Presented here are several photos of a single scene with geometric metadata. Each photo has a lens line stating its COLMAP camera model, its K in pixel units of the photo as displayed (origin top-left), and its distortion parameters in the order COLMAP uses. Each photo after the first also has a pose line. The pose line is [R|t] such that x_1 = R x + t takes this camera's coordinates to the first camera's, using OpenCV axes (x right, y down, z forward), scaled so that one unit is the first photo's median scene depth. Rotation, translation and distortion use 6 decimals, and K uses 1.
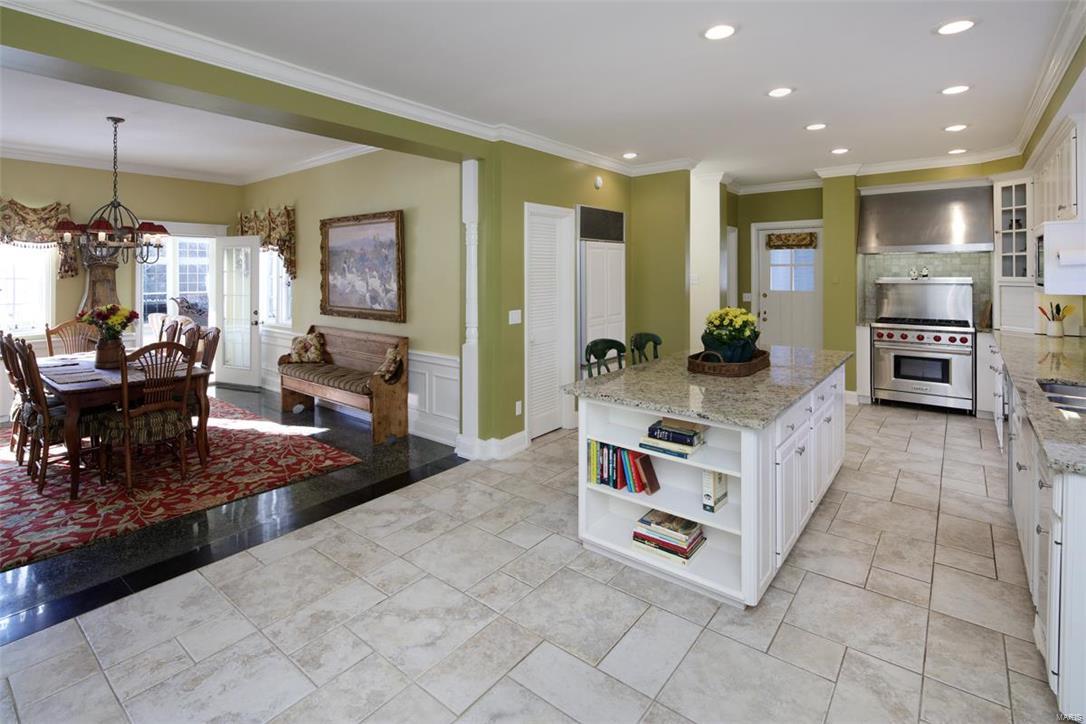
lens RADIAL K [[513.5, 0, 537.3], [0, 513.5, 361.8], [0, 0, 1]] dist [0.000888, 0.000184]
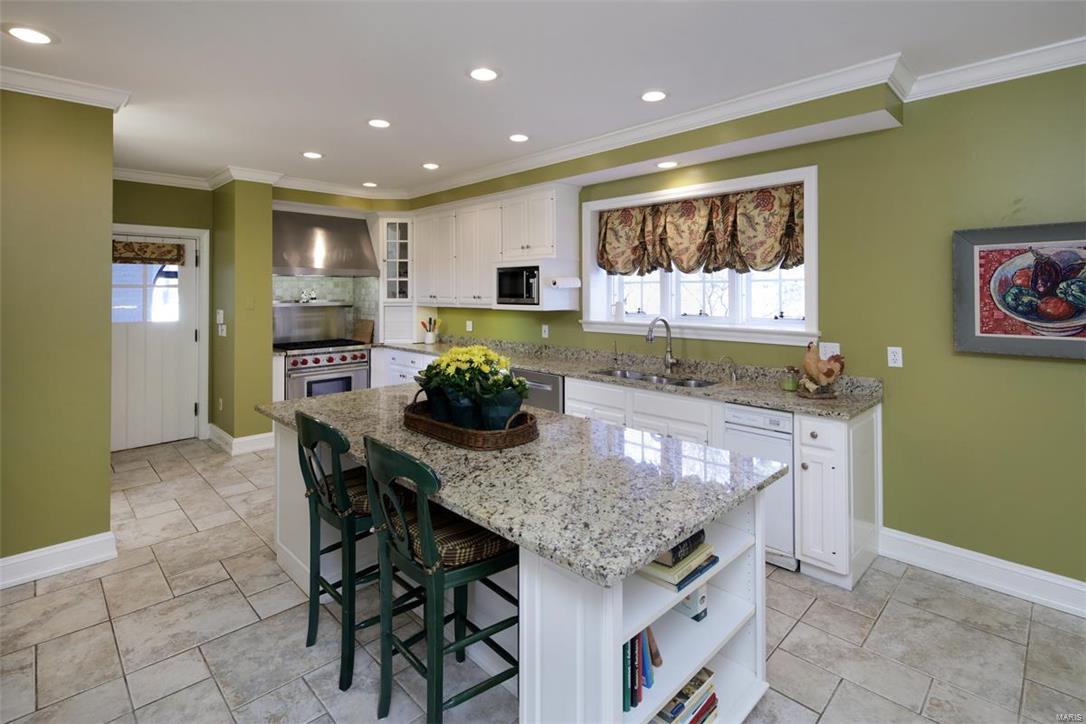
lens RADIAL K [[513.5, 0, 537.3], [0, 513.5, 361.8], [0, 0, 1]] dist [0.000888, 0.000184]
pose [[0.117078, -0.126117, 0.985082, -0.201658], [0.177311, 0.978621, 0.104216, -0.075561], [-0.977166, 0.162465, 0.136937, 0.461046]]
